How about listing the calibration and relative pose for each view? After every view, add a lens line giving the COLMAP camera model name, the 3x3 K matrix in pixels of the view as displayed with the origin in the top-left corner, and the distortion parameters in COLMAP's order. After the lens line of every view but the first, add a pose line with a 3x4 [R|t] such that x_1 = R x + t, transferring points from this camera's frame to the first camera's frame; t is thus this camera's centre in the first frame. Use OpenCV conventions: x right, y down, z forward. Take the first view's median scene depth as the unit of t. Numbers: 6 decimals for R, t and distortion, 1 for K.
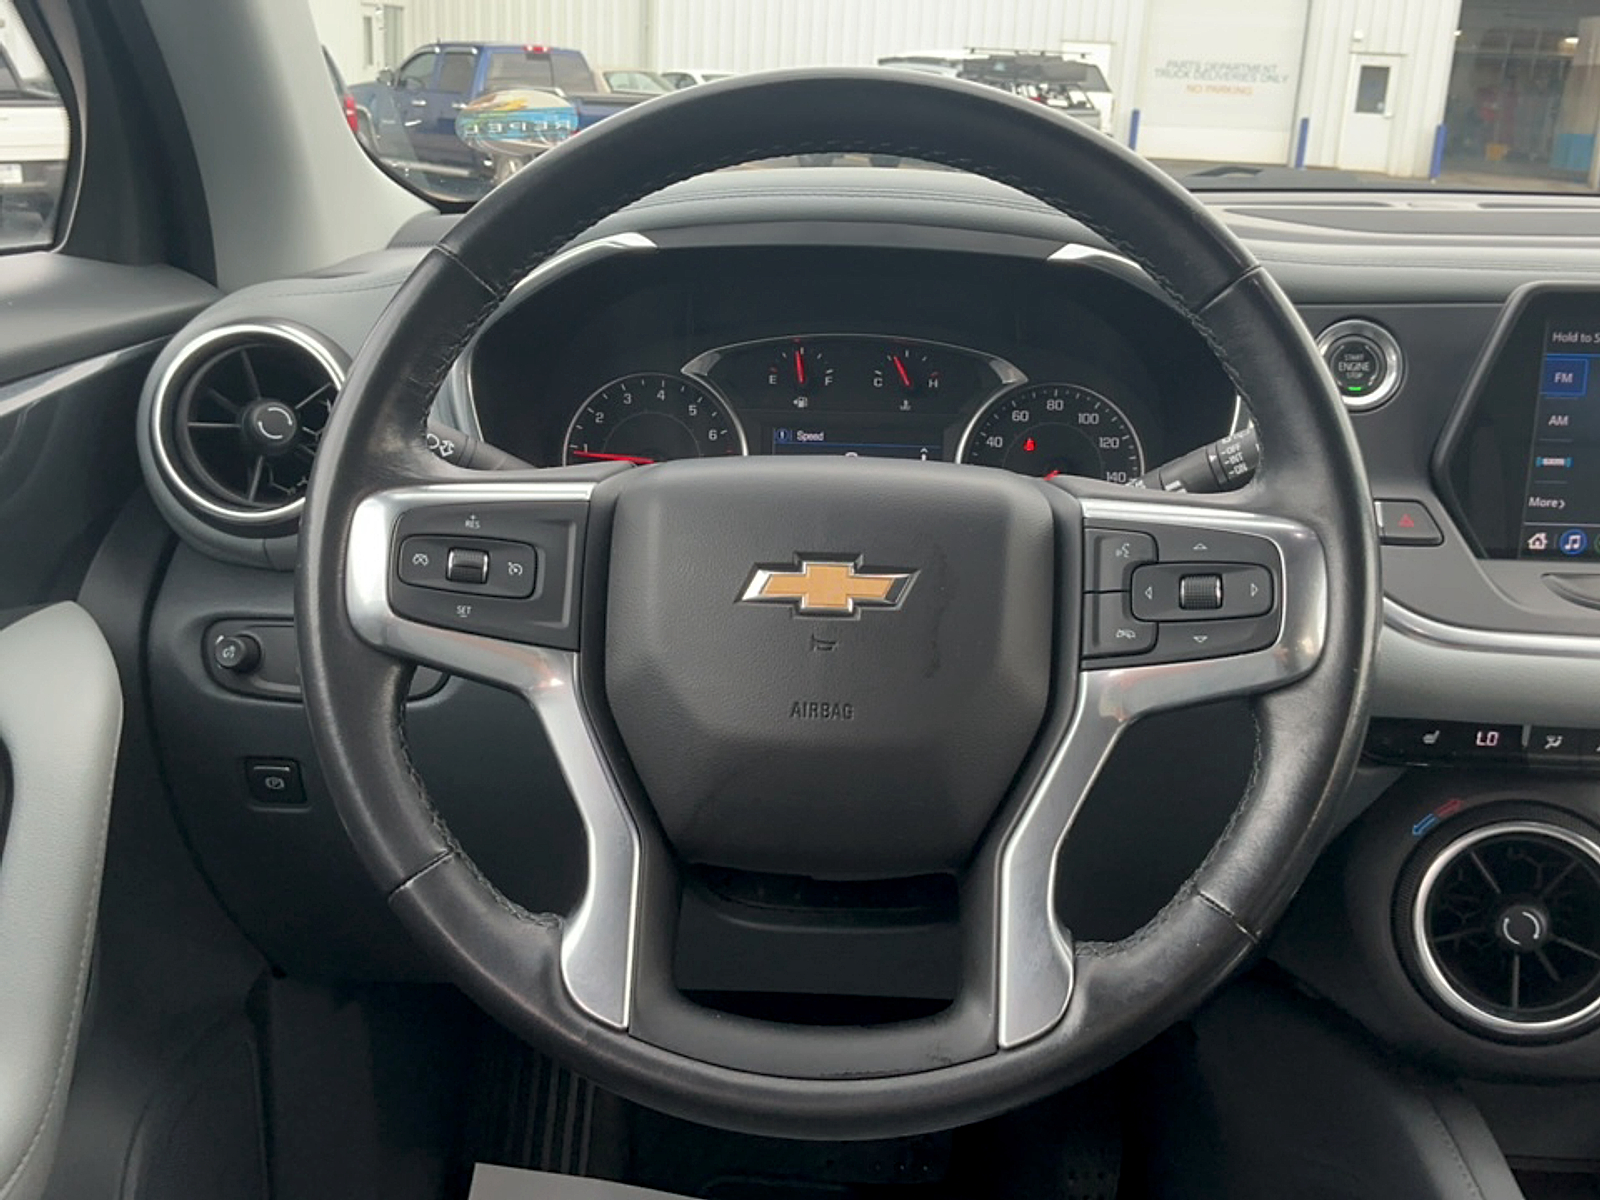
lens RADIAL K [[1685.0, 0, 800.0], [0, 1685.0, 600.0], [0, 0, 1]] dist [0.126693, -0.283590]
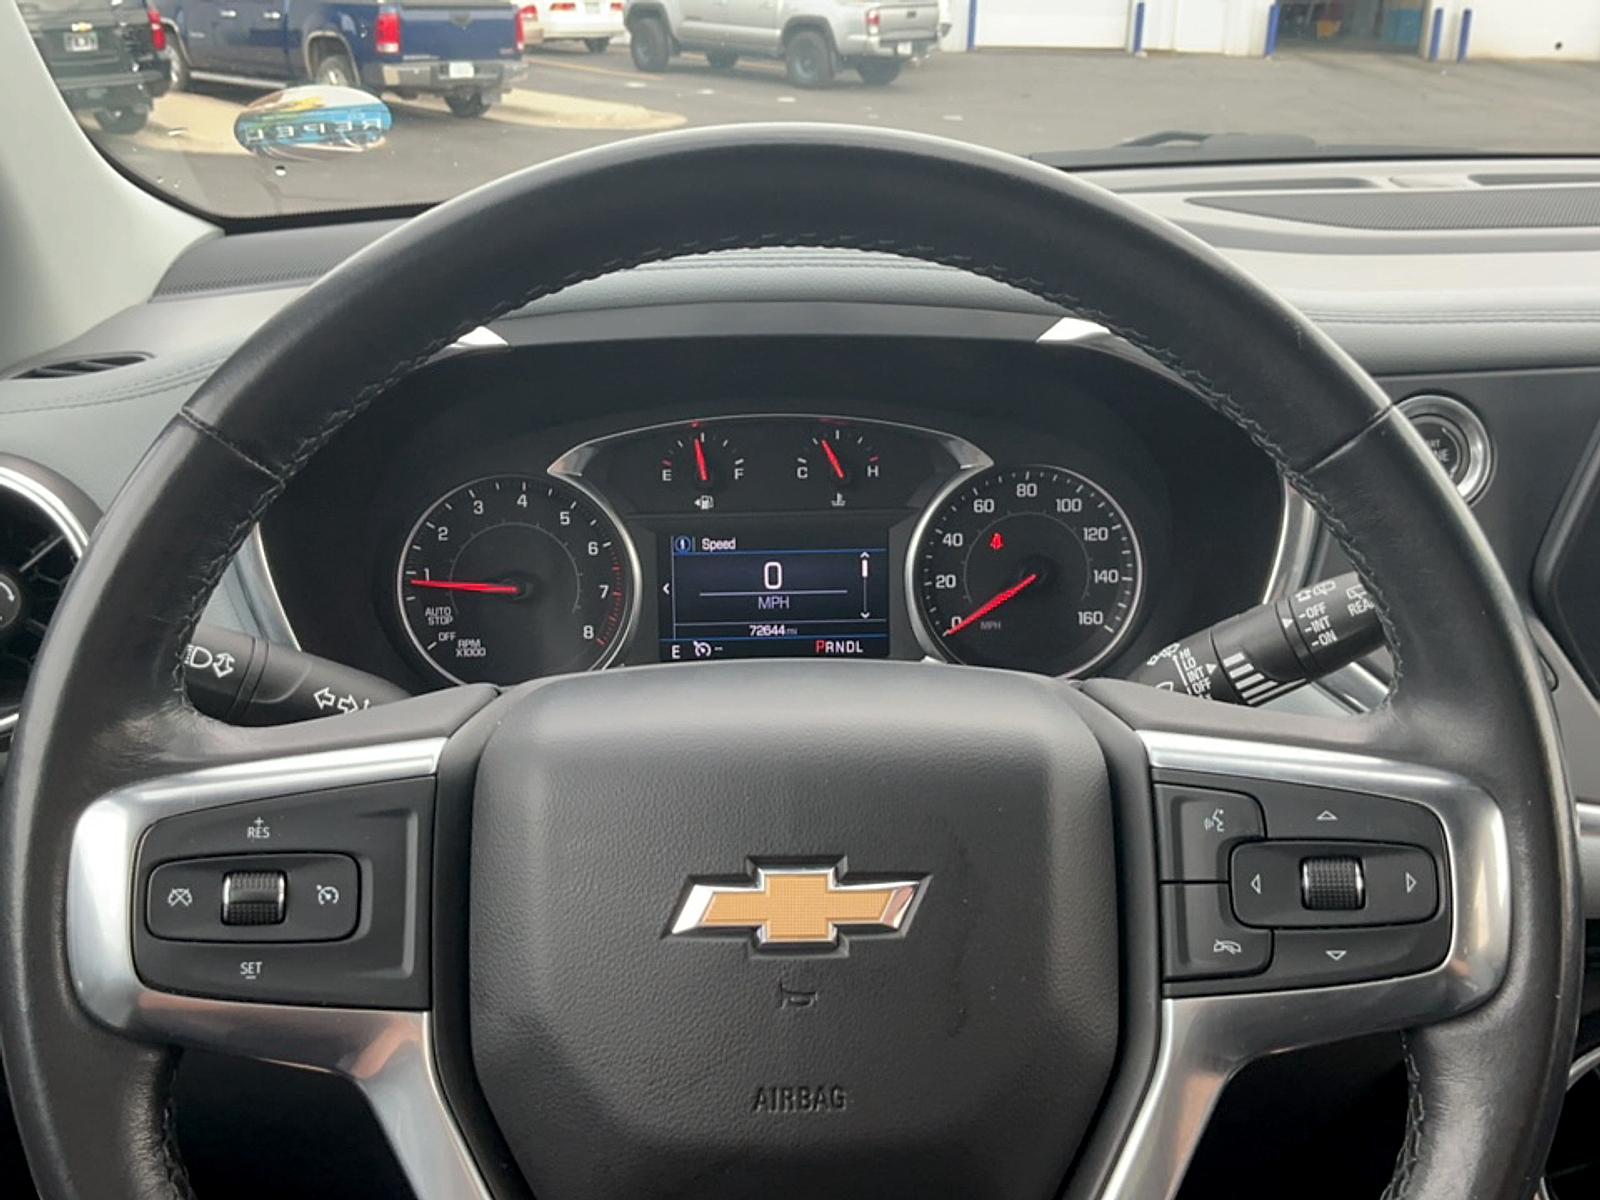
lens RADIAL K [[1692.8, 0, 799.9], [0, 1692.8, 591.3], [0, 0, 1]] dist [0.156627, -0.360069]
pose [[0.995358, -0.056106, 0.078201, -0.021006], [0.052184, 0.997318, 0.051328, -0.124509], [-0.080871, -0.047009, 0.995615, 0.236203]]
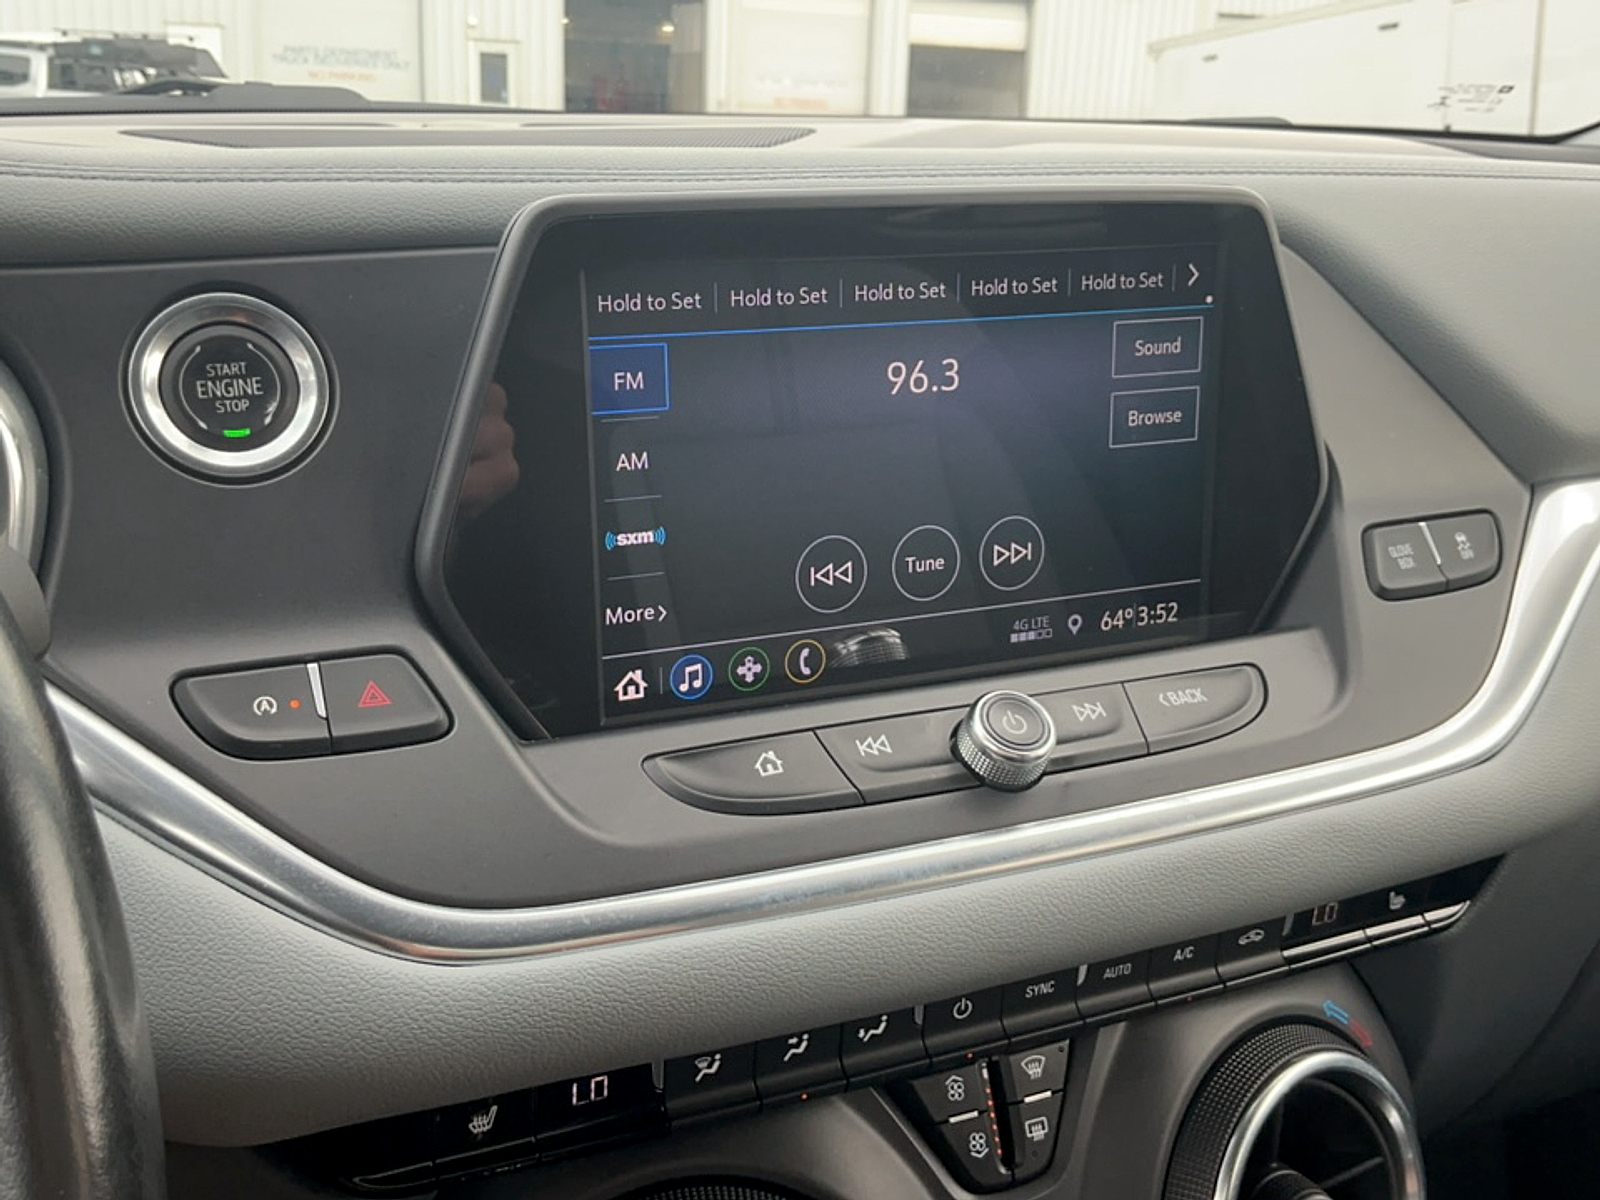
lens RADIAL K [[1692.8, 0, 799.9], [0, 1692.8, 591.3], [0, 0, 1]] dist [0.156627, -0.360069]
pose [[0.887780, -0.137759, 0.439168, 0.235930], [0.138112, 0.989921, 0.031325, -0.069427], [-0.439057, 0.032845, 0.897858, 0.470923]]
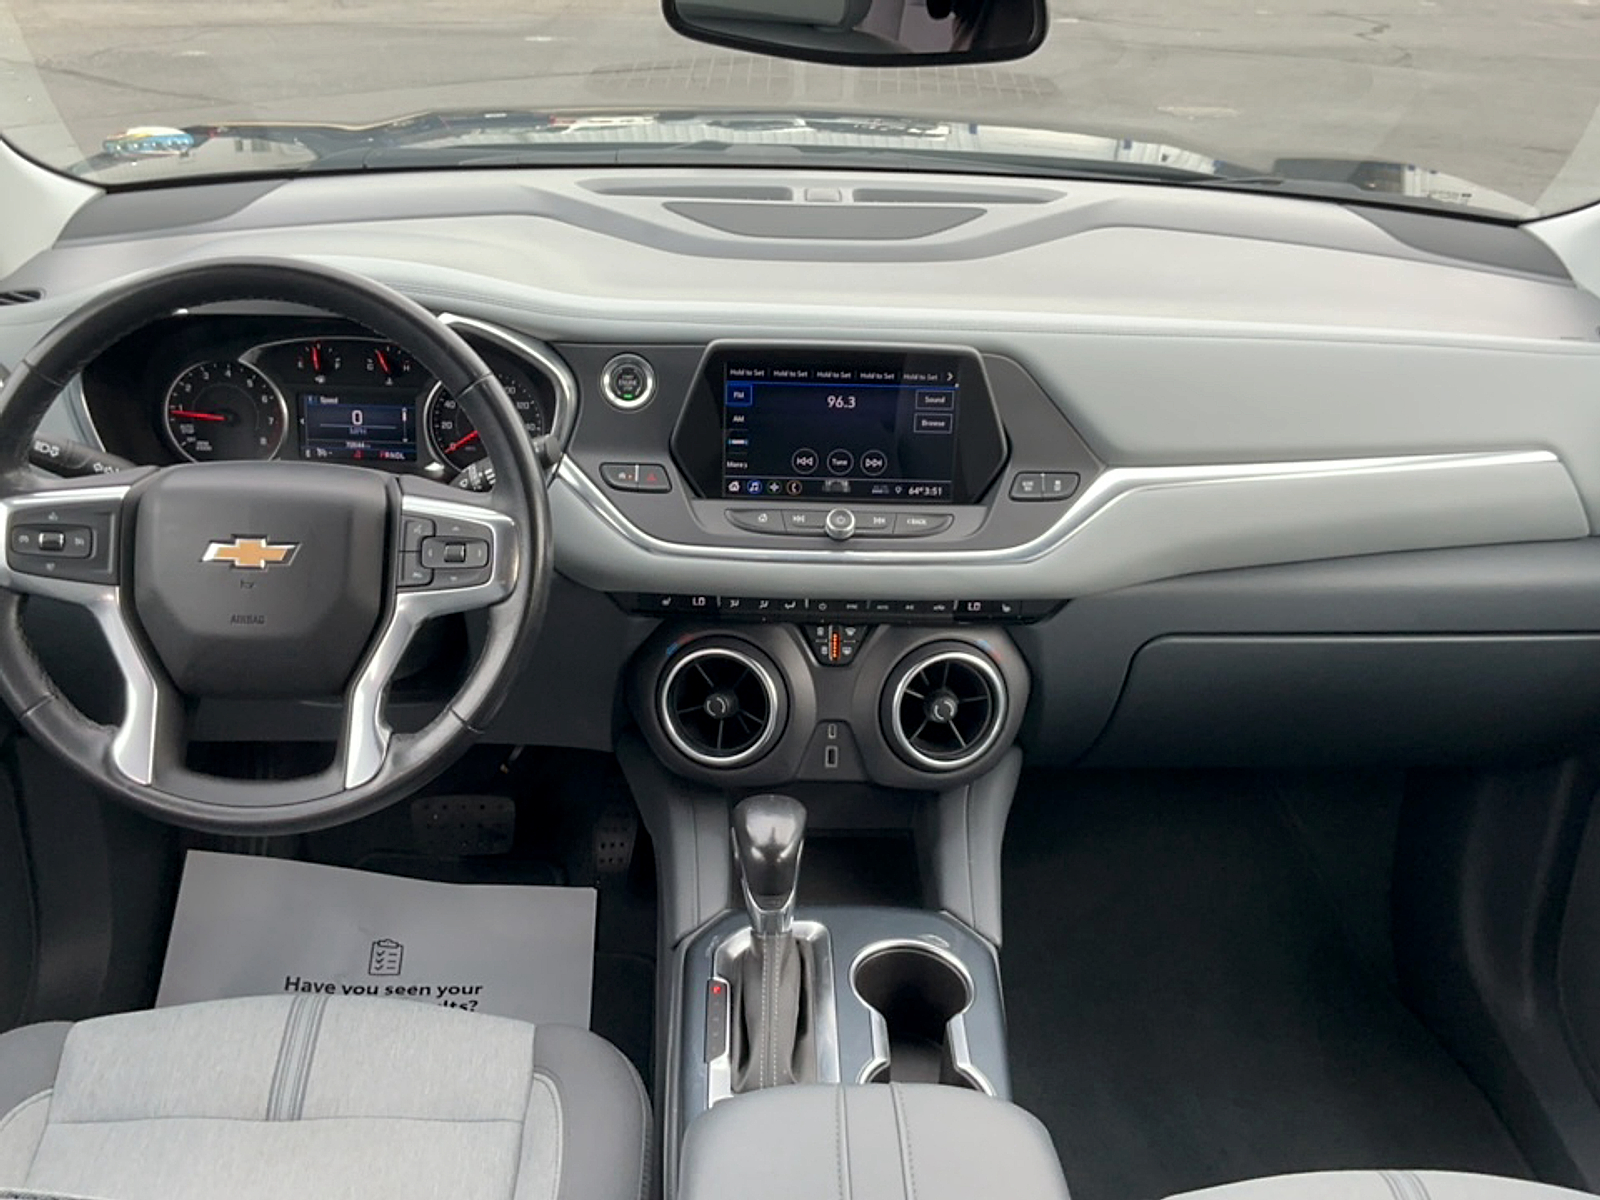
lens RADIAL K [[1692.8, 0, 799.9], [0, 1692.8, 591.3], [0, 0, 1]] dist [0.156627, -0.360069]
pose [[0.997943, -0.015114, 0.062308, 0.369818], [0.004003, 0.984611, 0.174716, -0.216315], [-0.063990, -0.174107, 0.982645, -0.662238]]
